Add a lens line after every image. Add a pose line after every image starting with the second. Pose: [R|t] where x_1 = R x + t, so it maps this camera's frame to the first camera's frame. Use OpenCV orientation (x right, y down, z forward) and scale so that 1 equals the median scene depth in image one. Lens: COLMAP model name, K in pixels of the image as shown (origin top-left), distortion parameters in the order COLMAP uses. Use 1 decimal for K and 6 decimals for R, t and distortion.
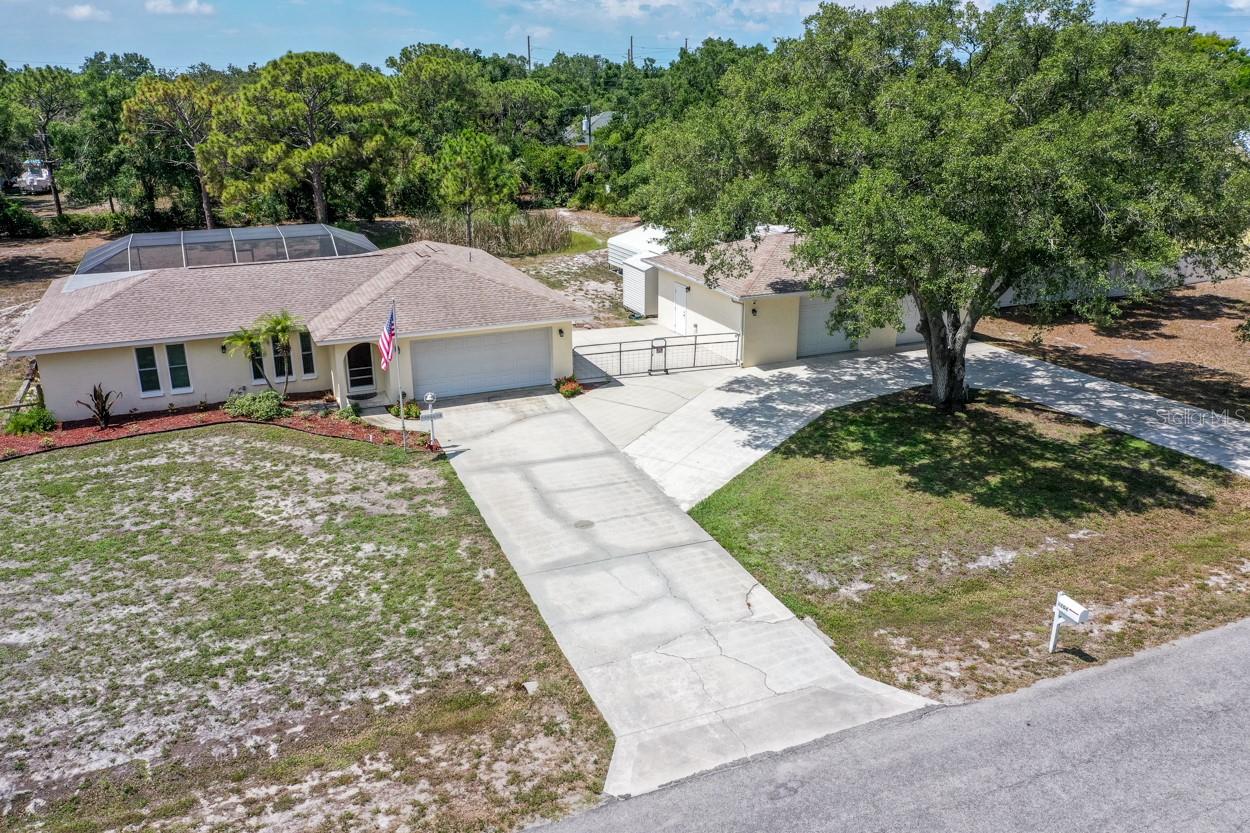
lens RADIAL K [[982.6, 0, 626.9], [0, 982.6, 423.2], [0, 0, 1]] dist [-0.001349, -0.002800]
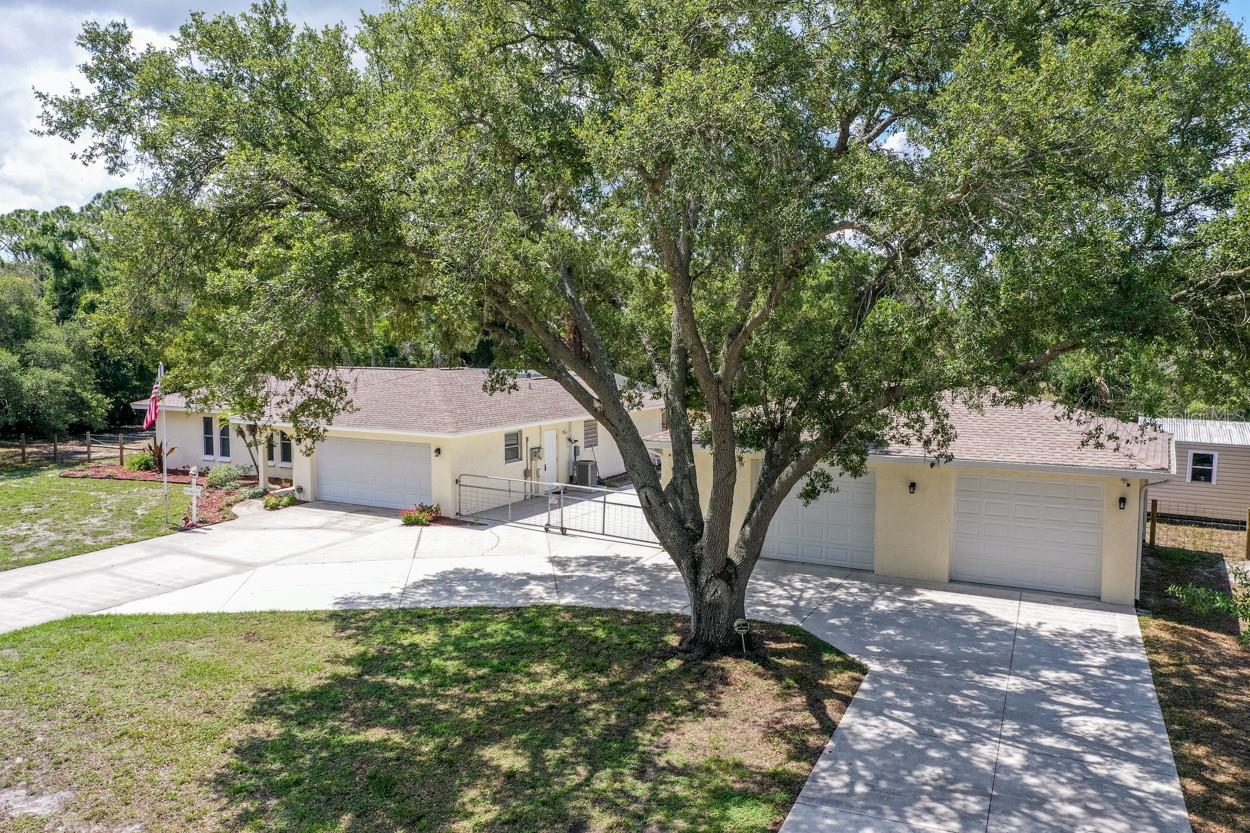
lens RADIAL K [[982.6, 0, 616.8], [0, 982.6, 415.1], [0, 0, 1]] dist [-0.001349, -0.002800]
pose [[0.614708, 0.070541, -0.785594, 0.772429], [-0.264483, 0.956764, -0.121040, -0.068672], [0.743090, 0.282181, 0.606787, 0.668701]]
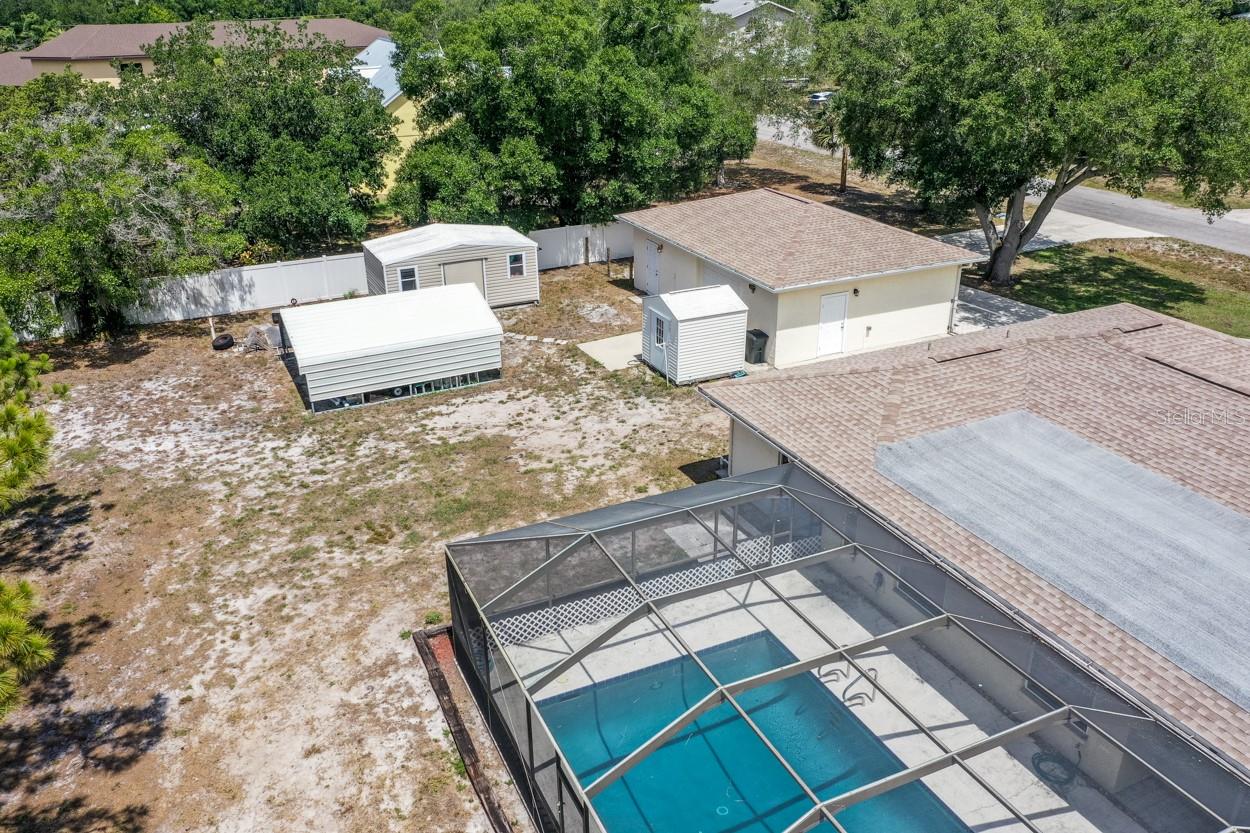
lens RADIAL K [[982.6, 0, 620.3], [0, 982.6, 412.7], [0, 0, 1]] dist [-0.001349, -0.002800]
pose [[-0.036324, -0.401982, 0.914927, -0.964338], [0.340416, 0.855799, 0.389518, -0.587968], [-0.939573, 0.325605, 0.105755, 1.525365]]
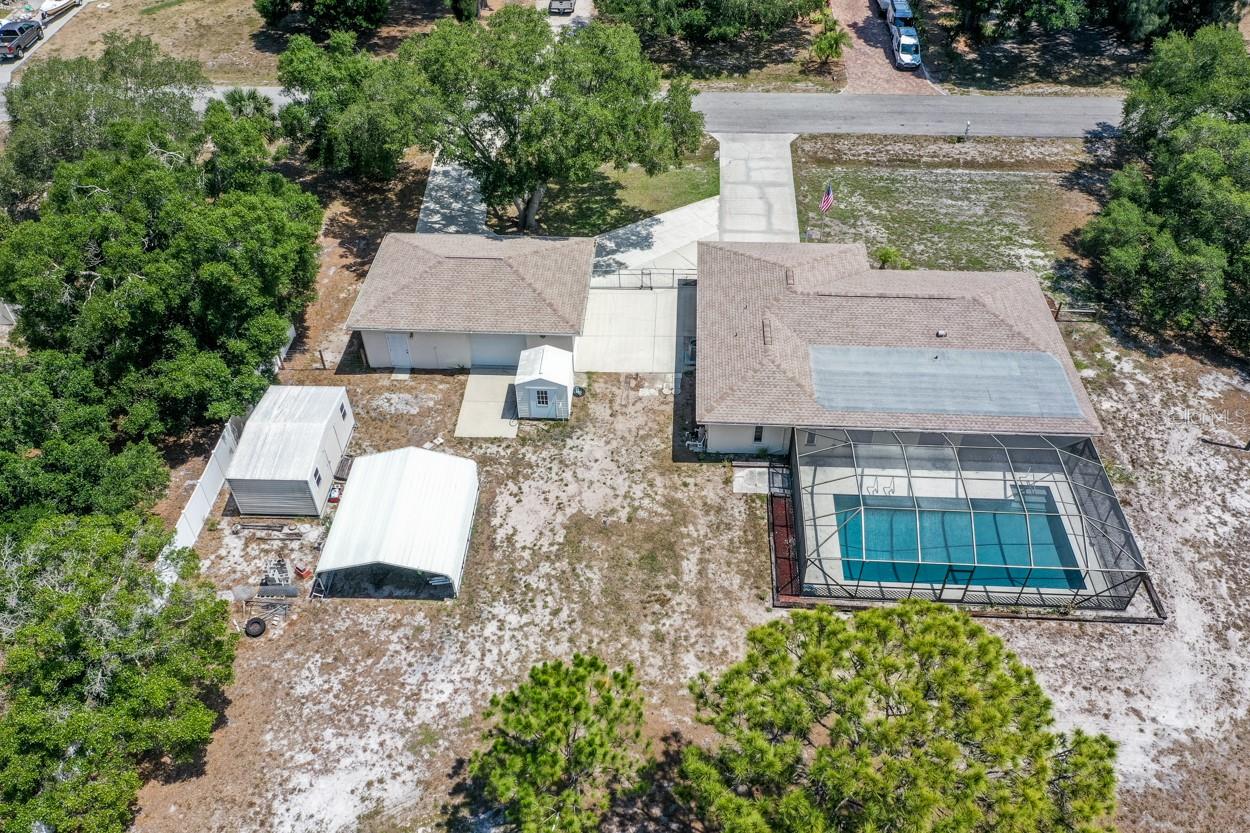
lens RADIAL K [[982.6, 0, 622.2], [0, 982.6, 417.4], [0, 0, 1]] dist [-0.001349, -0.002800]
pose [[-0.894967, -0.290572, 0.338529, -0.623781], [0.163066, 0.493246, 0.854469, -1.545571], [-0.415263, 0.819924, -0.394057, 2.162176]]
